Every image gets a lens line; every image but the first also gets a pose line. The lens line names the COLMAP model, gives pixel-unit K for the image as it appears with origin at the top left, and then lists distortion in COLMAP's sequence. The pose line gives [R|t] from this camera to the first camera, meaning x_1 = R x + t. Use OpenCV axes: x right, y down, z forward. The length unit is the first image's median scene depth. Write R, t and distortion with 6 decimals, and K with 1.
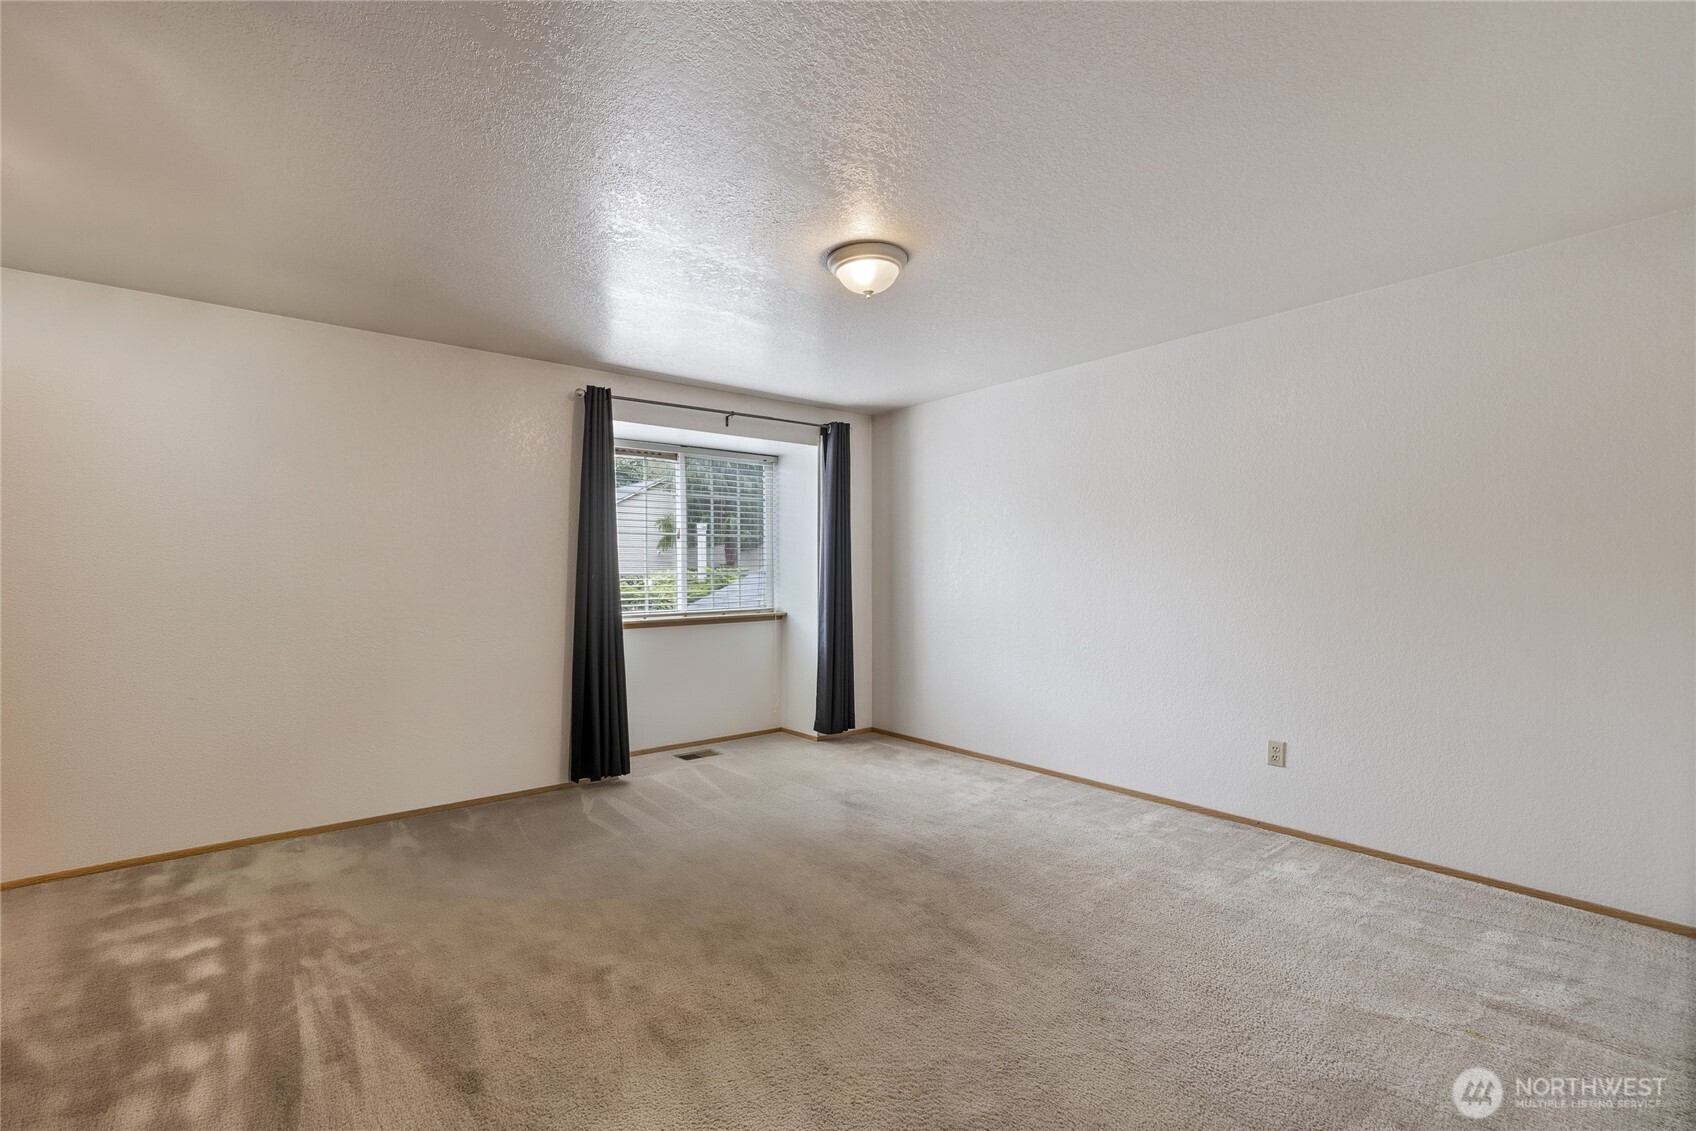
lens RADIAL K [[721.9, 0, 833.1], [0, 721.9, 560.3], [0, 0, 1]] dist [0.001160, 0.000498]
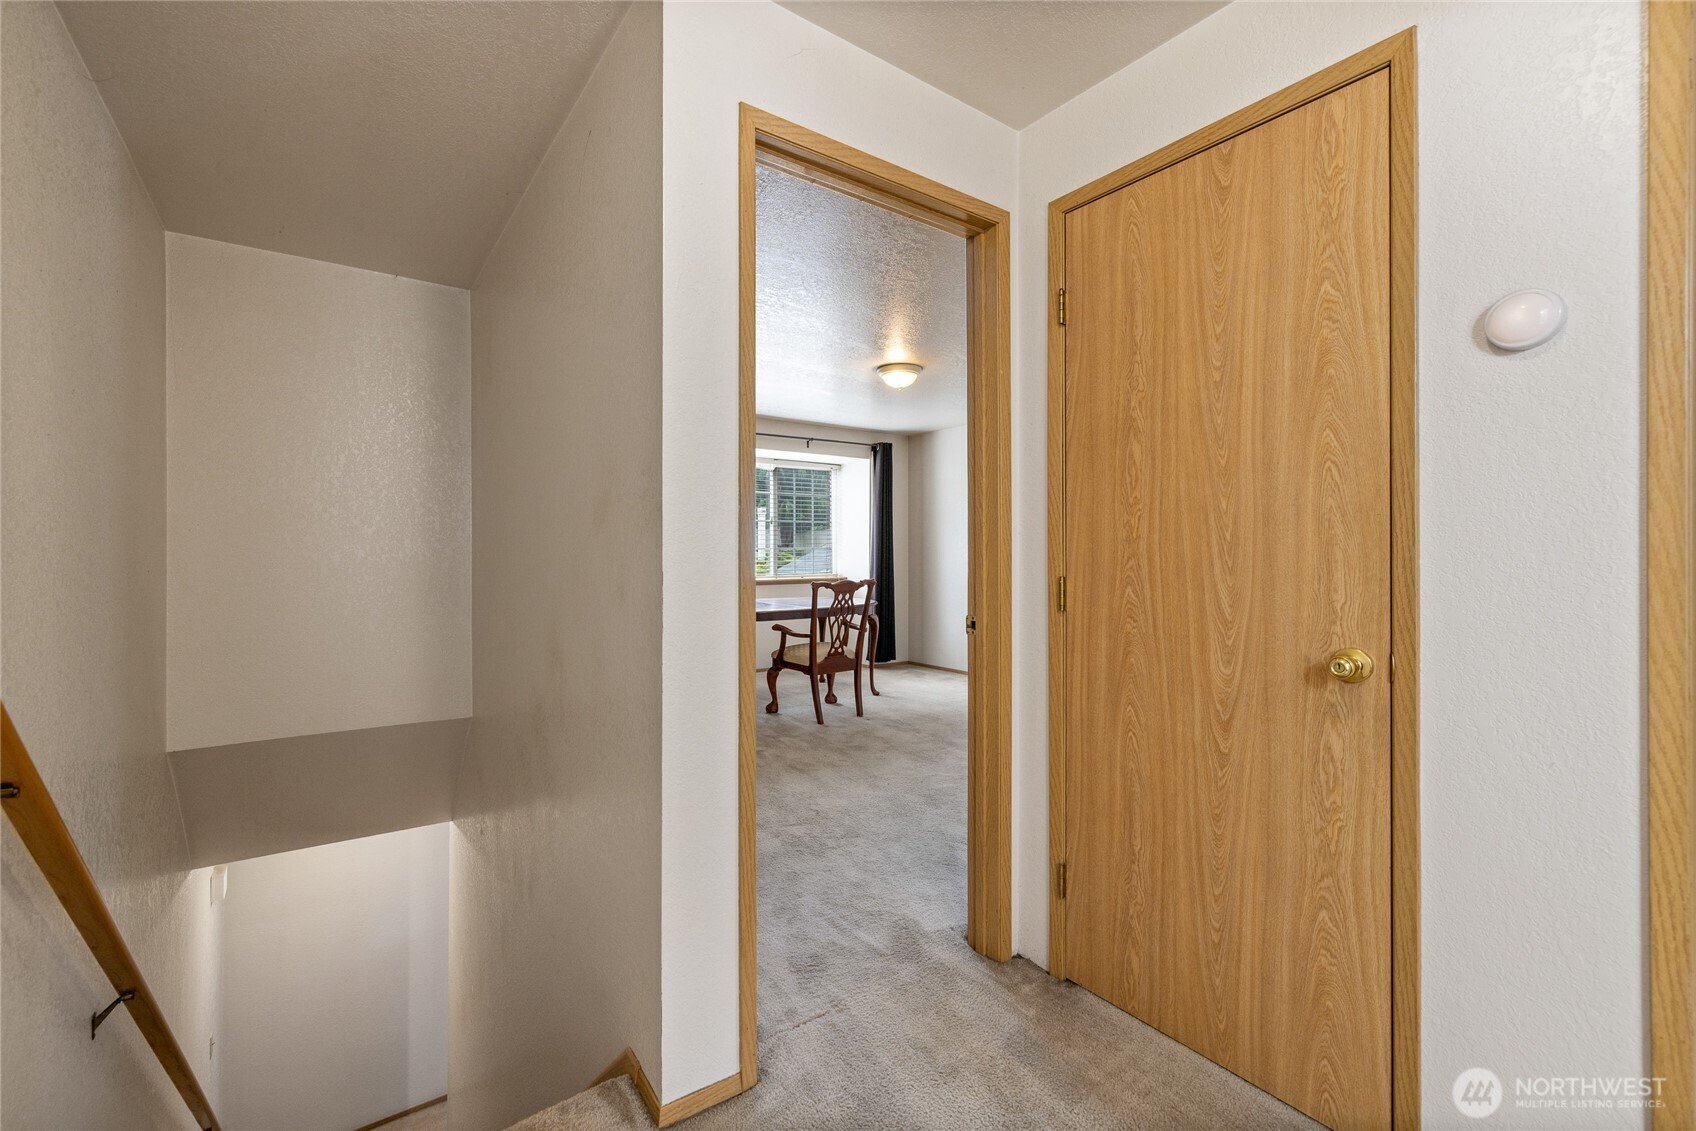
lens RADIAL K [[721.9, 0, 833.1], [0, 721.9, 560.3], [0, 0, 1]] dist [0.001160, 0.000498]
pose [[0.997852, 0.002168, -0.065468, 0.000919], [-0.000600, 0.999713, 0.023966, 0.008015], [0.065502, -0.023875, 0.997567, -0.438495]]
